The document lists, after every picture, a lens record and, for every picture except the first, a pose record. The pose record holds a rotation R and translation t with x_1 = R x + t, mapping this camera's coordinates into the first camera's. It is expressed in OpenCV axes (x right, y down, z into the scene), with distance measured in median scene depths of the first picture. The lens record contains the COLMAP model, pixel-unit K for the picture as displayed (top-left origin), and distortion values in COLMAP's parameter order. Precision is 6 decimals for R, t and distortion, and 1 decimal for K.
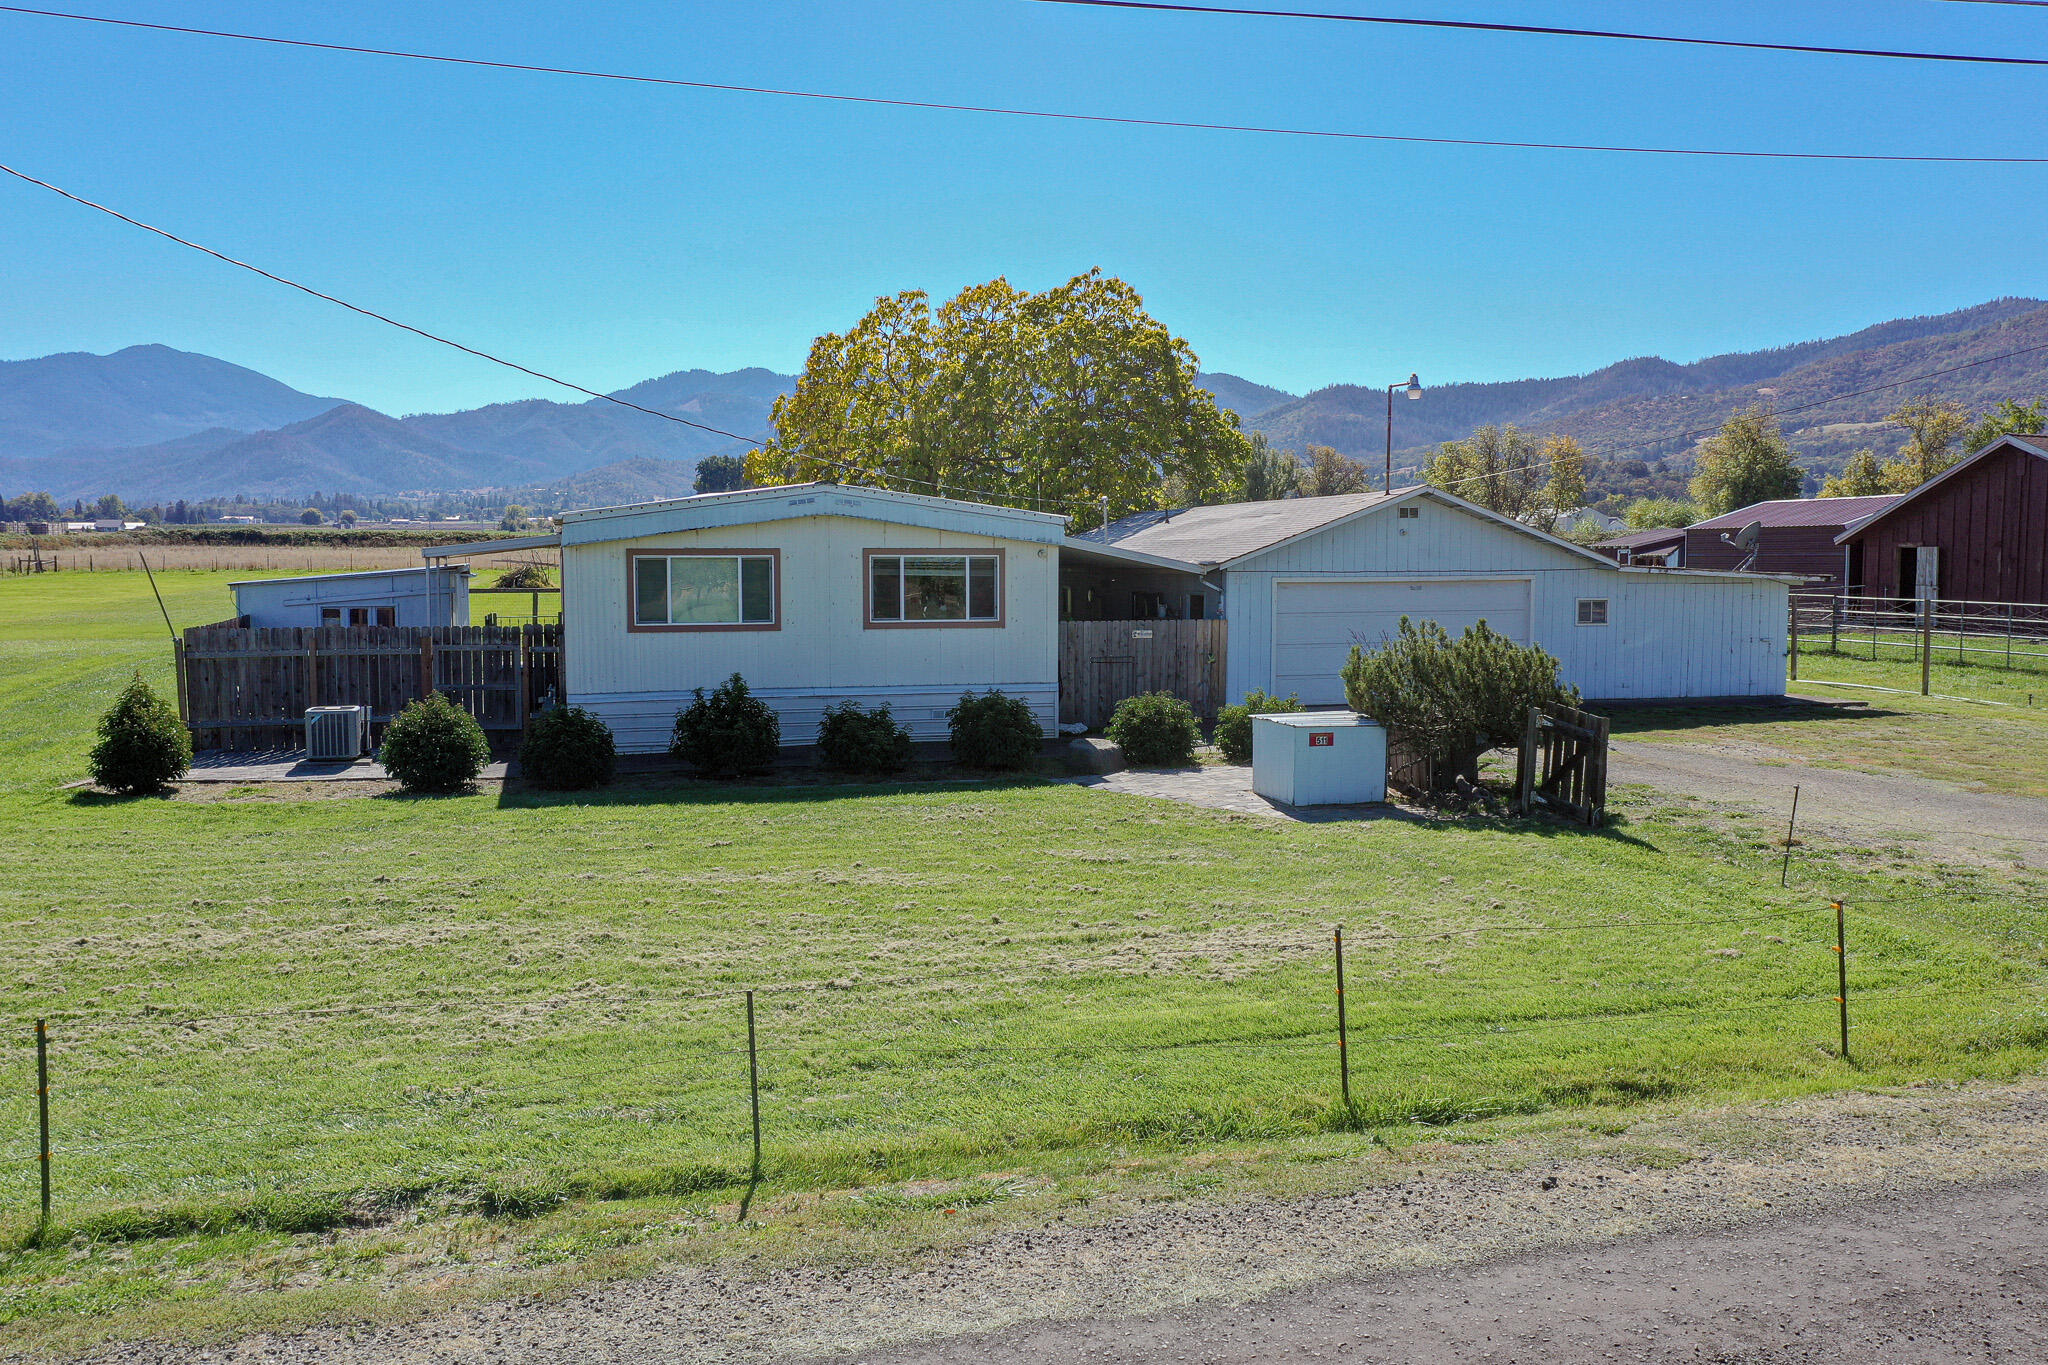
lens RADIAL K [[1601.6, 0, 1024.0], [0, 1601.6, 682.5], [0, 0, 1]] dist [0.010719, 0.002119]
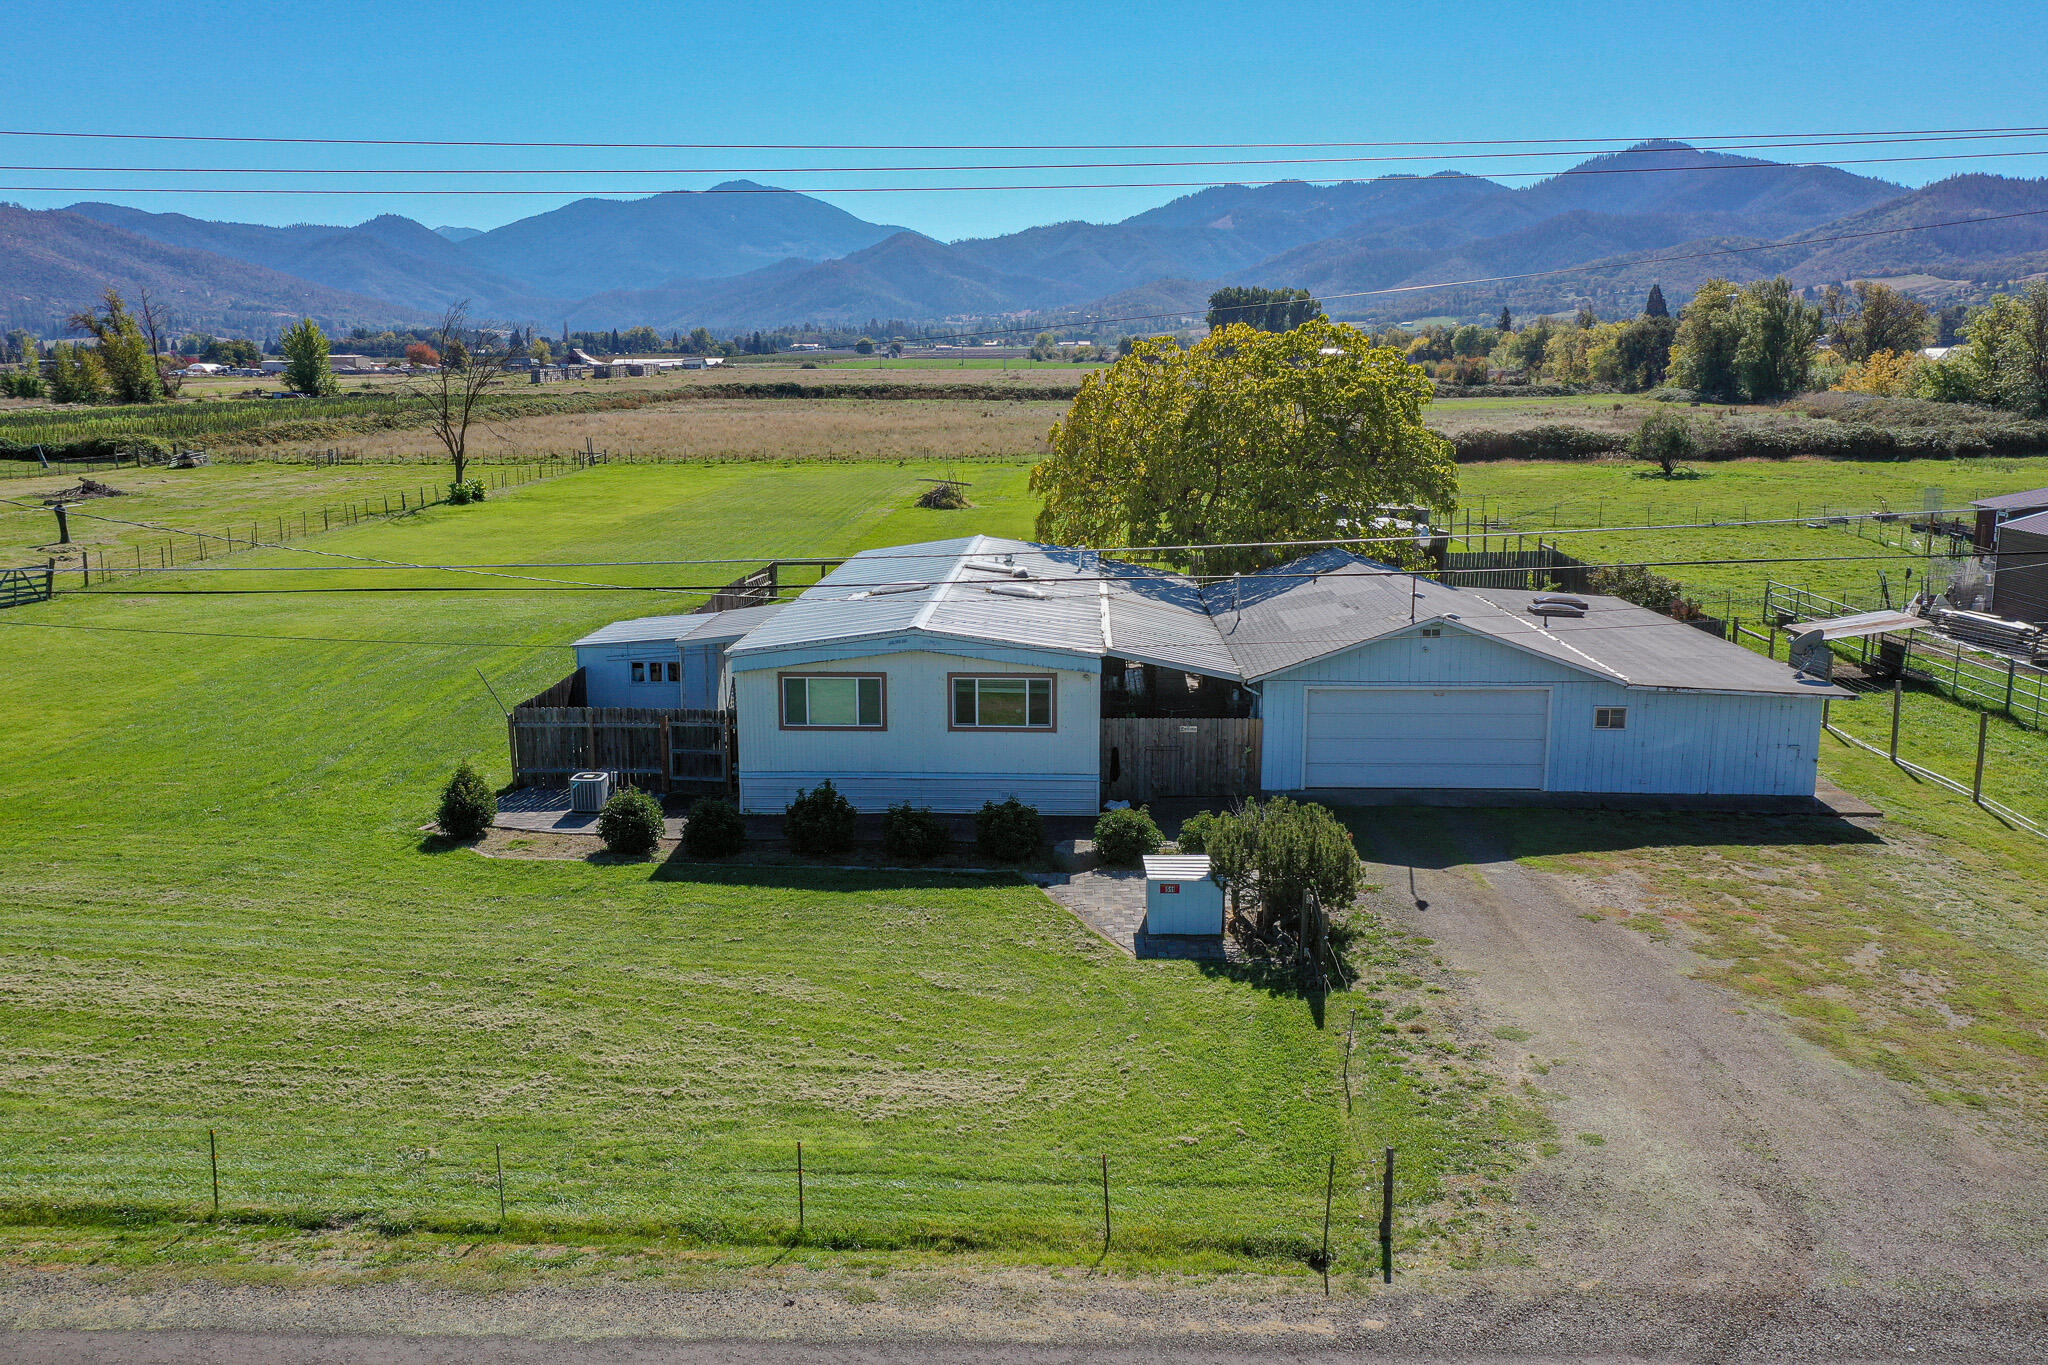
lens RADIAL K [[1601.6, 0, 1024.0], [0, 1601.6, 682.5], [0, 0, 1]] dist [0.010719, 0.002119]
pose [[0.948013, 0.058703, -0.312772, 0.382187], [-0.023606, 0.993103, 0.114842, -0.231626], [0.317356, -0.101488, 0.942860, -0.249738]]
